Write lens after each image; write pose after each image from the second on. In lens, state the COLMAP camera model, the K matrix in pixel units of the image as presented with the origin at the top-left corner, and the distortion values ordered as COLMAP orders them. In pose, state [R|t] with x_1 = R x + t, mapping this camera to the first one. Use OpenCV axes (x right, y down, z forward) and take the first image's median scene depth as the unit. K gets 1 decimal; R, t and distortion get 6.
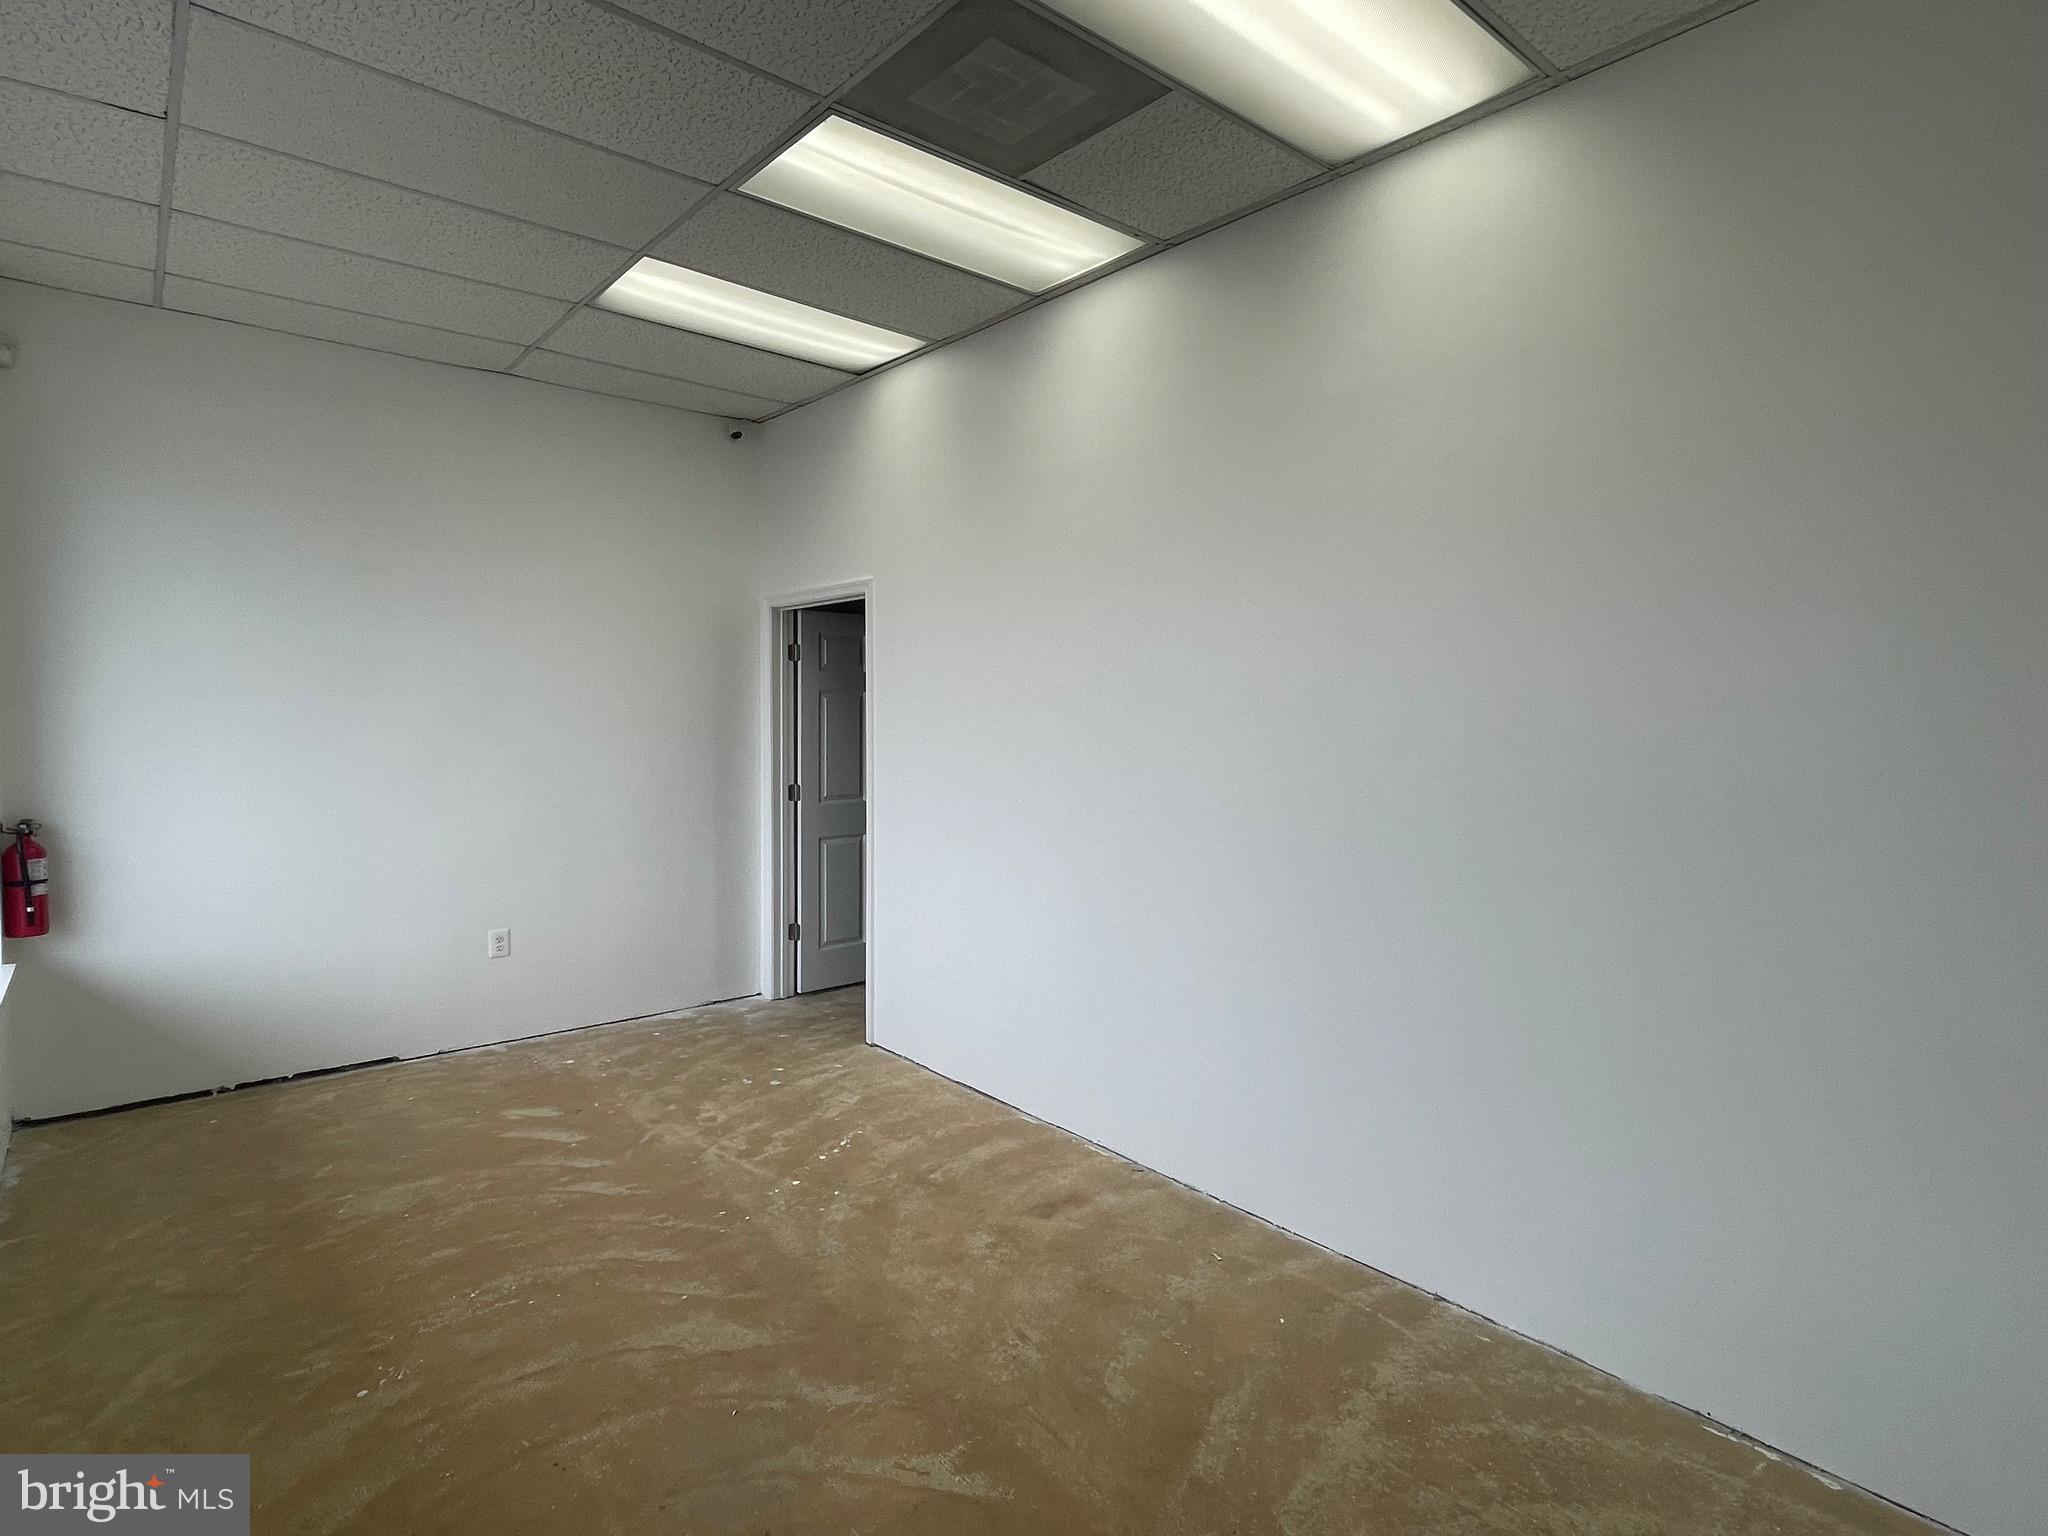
lens RADIAL K [[1073.3, 0, 1021.6], [0, 1073.3, 765.6], [0, 0, 1]] dist [-0.004986, 0.001136]
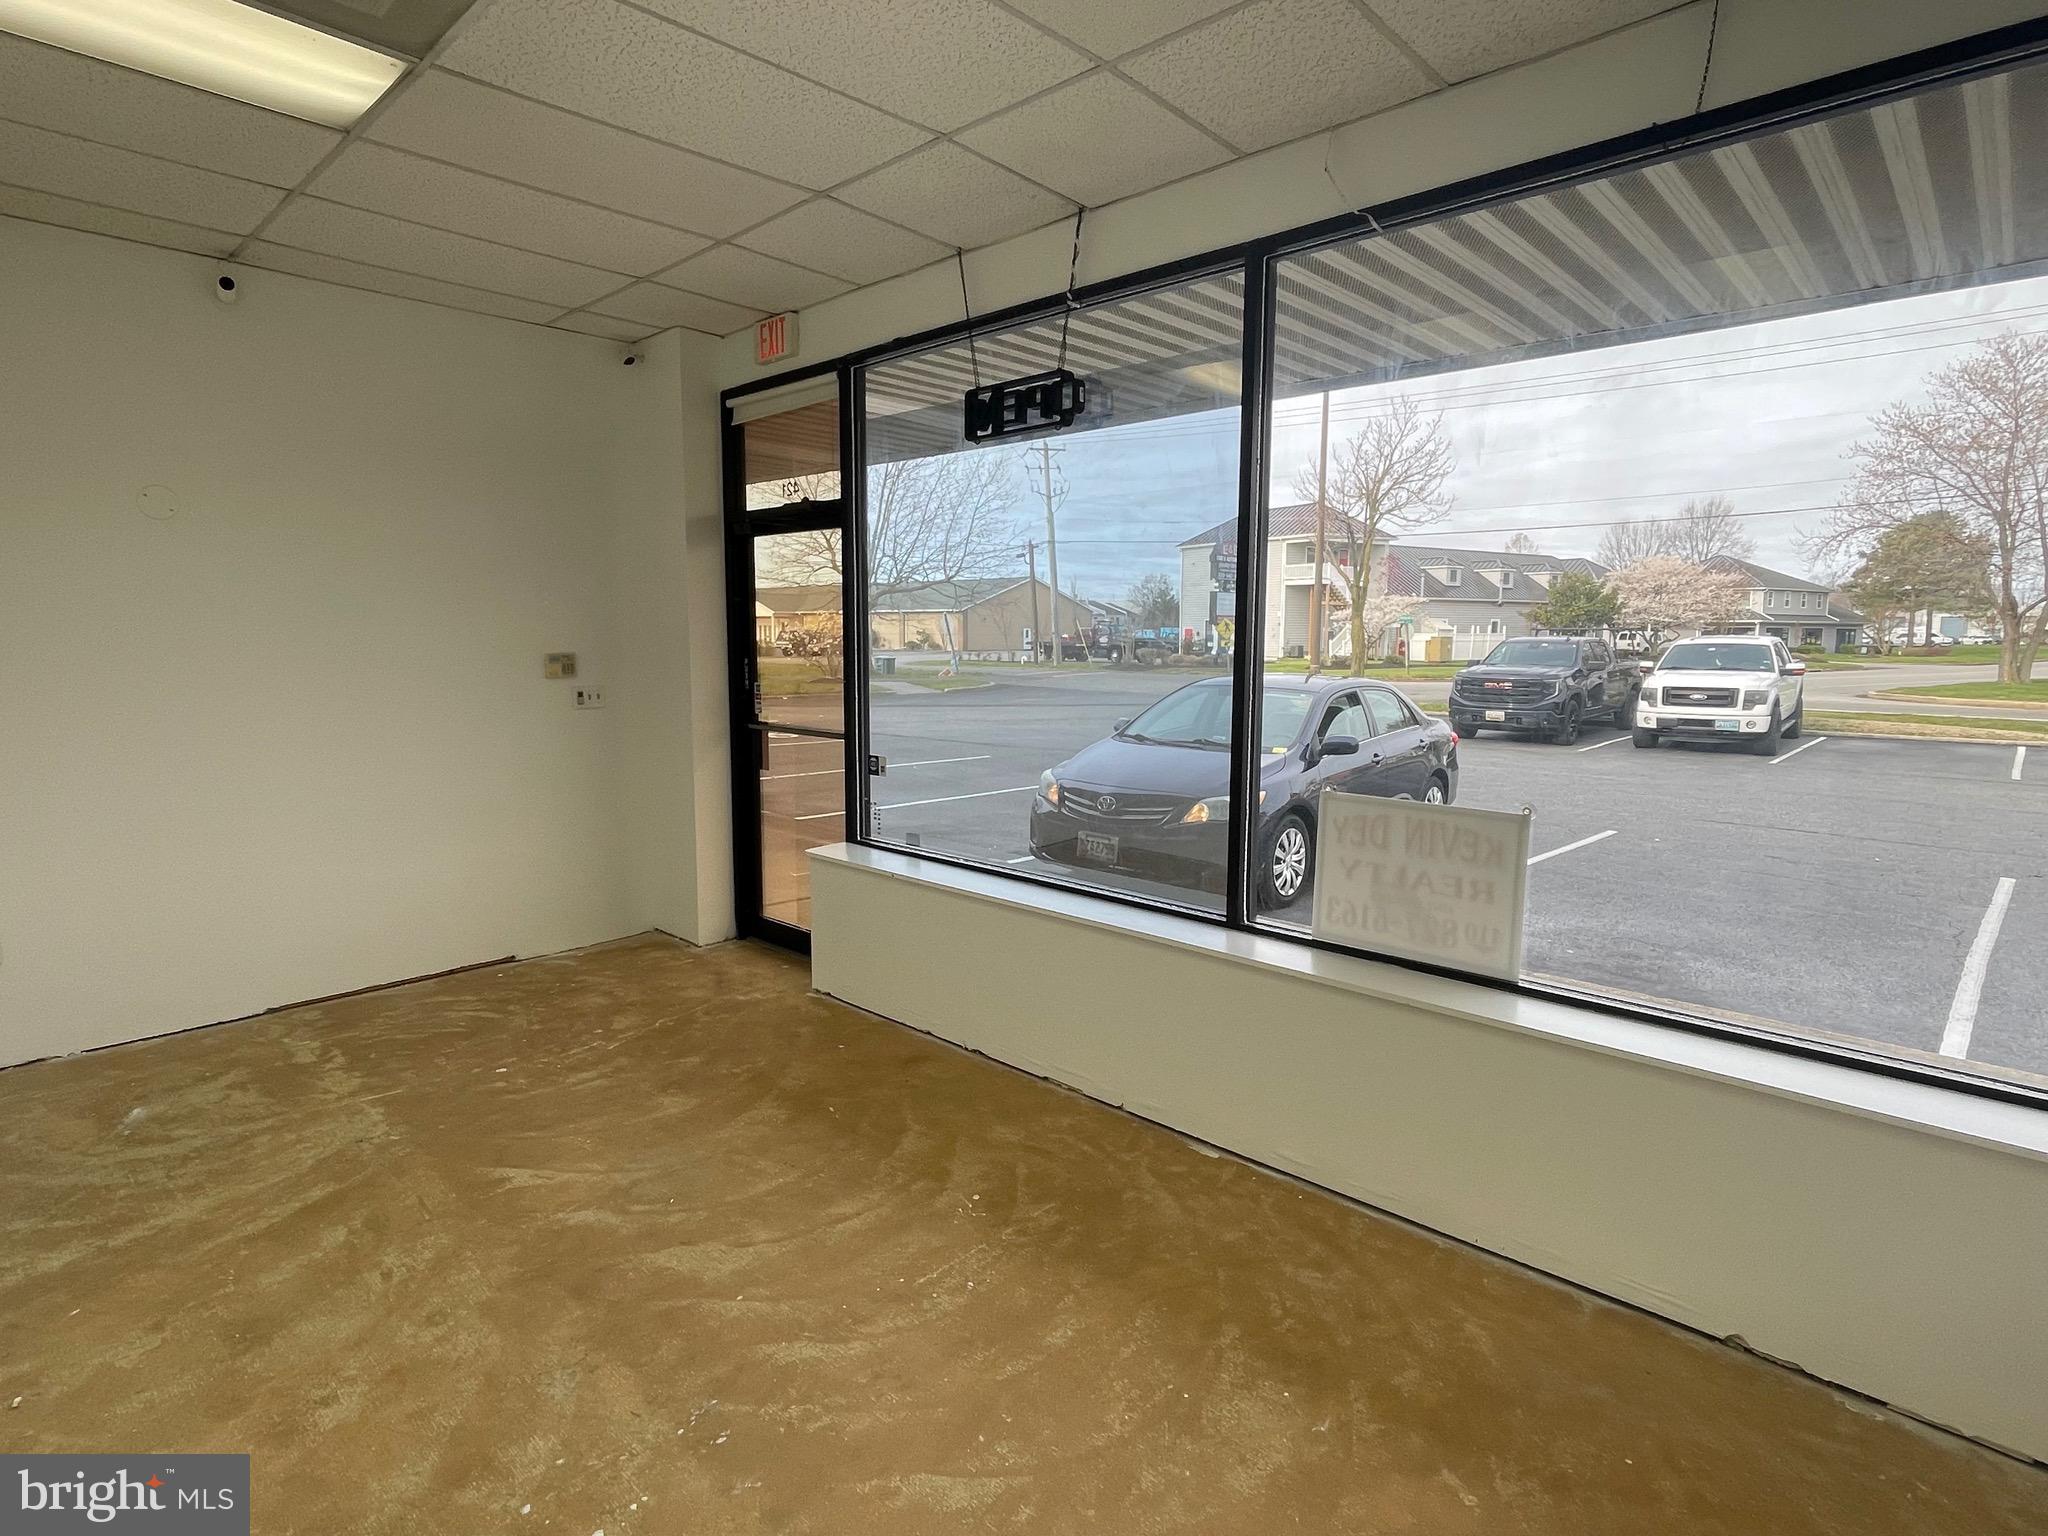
lens RADIAL K [[1073.3, 0, 1022.9], [0, 1073.3, 750.2], [0, 0, 1]] dist [-0.004986, 0.001136]
pose [[-0.993782, 0.000388, -0.111342, -0.459036], [-0.017437, 0.987112, 0.159078, -0.120350], [0.109969, 0.160030, -0.980967, 1.876175]]
